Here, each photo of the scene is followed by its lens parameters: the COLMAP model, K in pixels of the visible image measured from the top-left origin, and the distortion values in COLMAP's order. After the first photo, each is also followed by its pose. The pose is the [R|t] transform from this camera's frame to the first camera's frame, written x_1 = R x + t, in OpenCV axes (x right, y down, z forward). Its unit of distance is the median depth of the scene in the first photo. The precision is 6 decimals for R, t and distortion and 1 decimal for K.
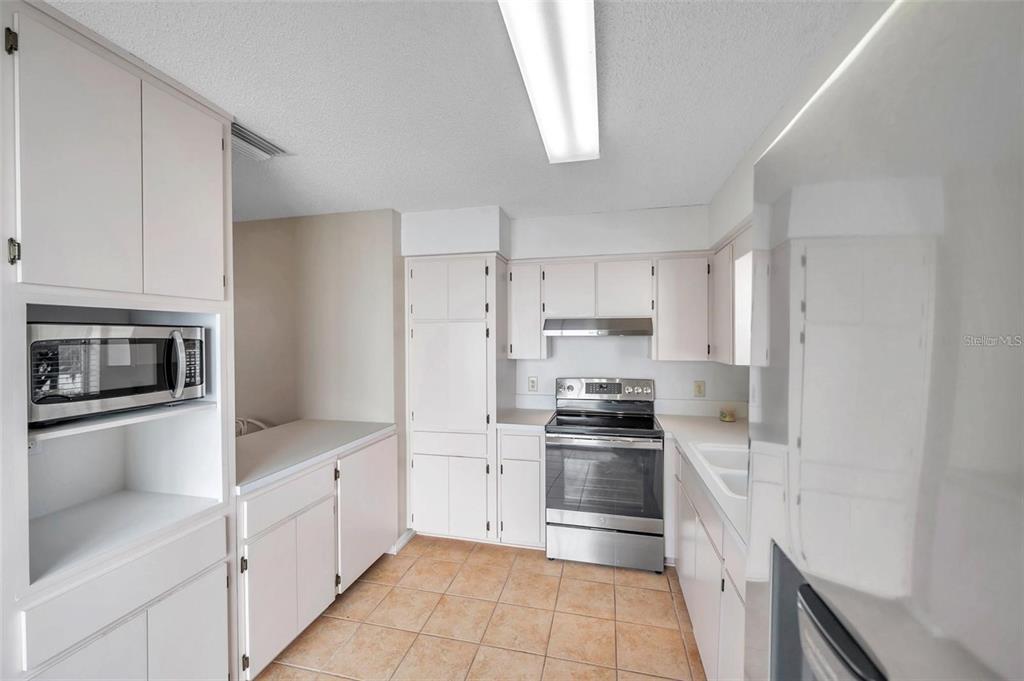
lens RADIAL K [[404.7, 0, 513.4], [0, 404.7, 338.3], [0, 0, 1]] dist [0.000524, 0.000186]
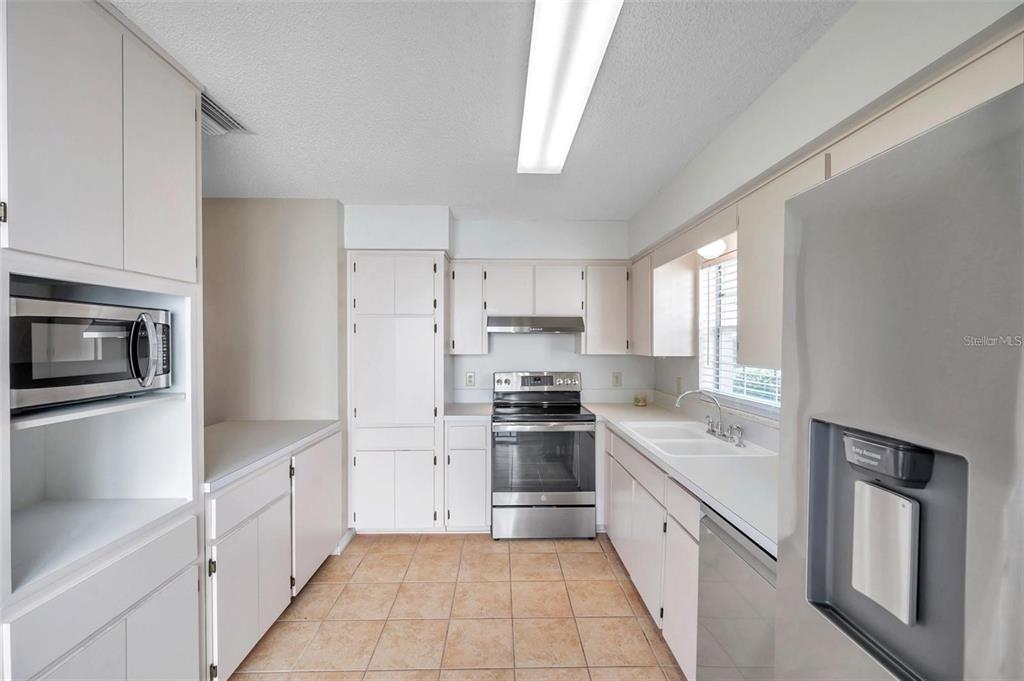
lens RADIAL K [[404.8, 0, 512.0], [0, 404.8, 340.5], [0, 0, 1]] dist [-0.000358, -0.000173]
pose [[0.966672, 0.004787, 0.255972, -0.175596], [-0.003490, 0.999979, -0.005522, 0.029187], [-0.255993, 0.004445, 0.966669, -0.059128]]
